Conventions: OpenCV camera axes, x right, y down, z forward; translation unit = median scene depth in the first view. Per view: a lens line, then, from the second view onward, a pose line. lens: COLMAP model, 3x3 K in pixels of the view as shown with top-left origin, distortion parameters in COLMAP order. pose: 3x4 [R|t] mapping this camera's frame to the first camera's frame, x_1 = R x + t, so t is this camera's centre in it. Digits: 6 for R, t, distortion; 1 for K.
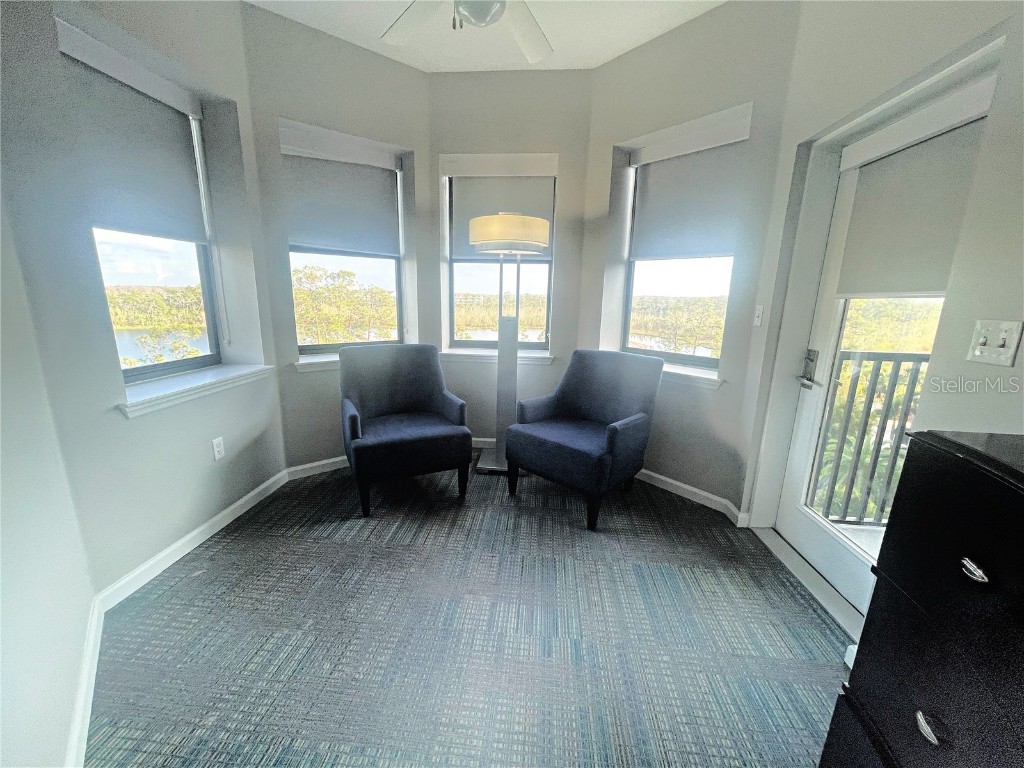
lens RADIAL K [[412.1, 0, 506.7], [0, 412.1, 388.8], [0, 0, 1]] dist [-0.001986, 0.000409]
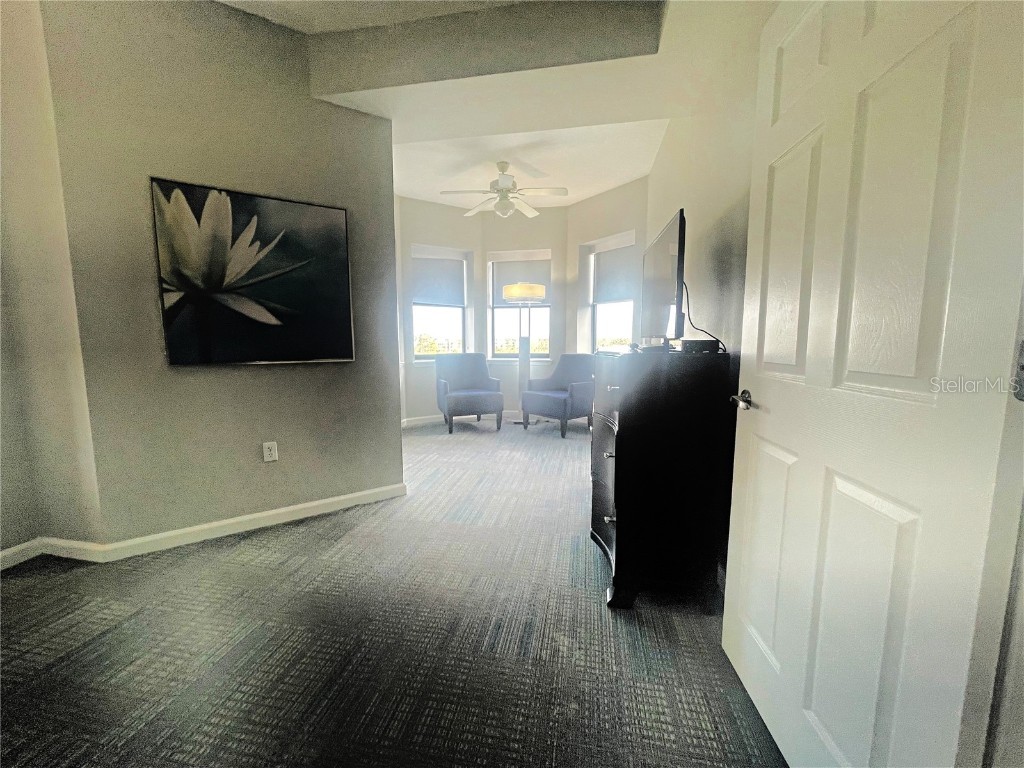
lens RADIAL K [[412.1, 0, 506.7], [0, 412.1, 388.8], [0, 0, 1]] dist [-0.001986, 0.000409]
pose [[0.995262, -0.010821, -0.096622, 0.097926], [0.000790, 0.994655, -0.103255, 0.235526], [0.097223, 0.102689, 0.989951, -0.764142]]
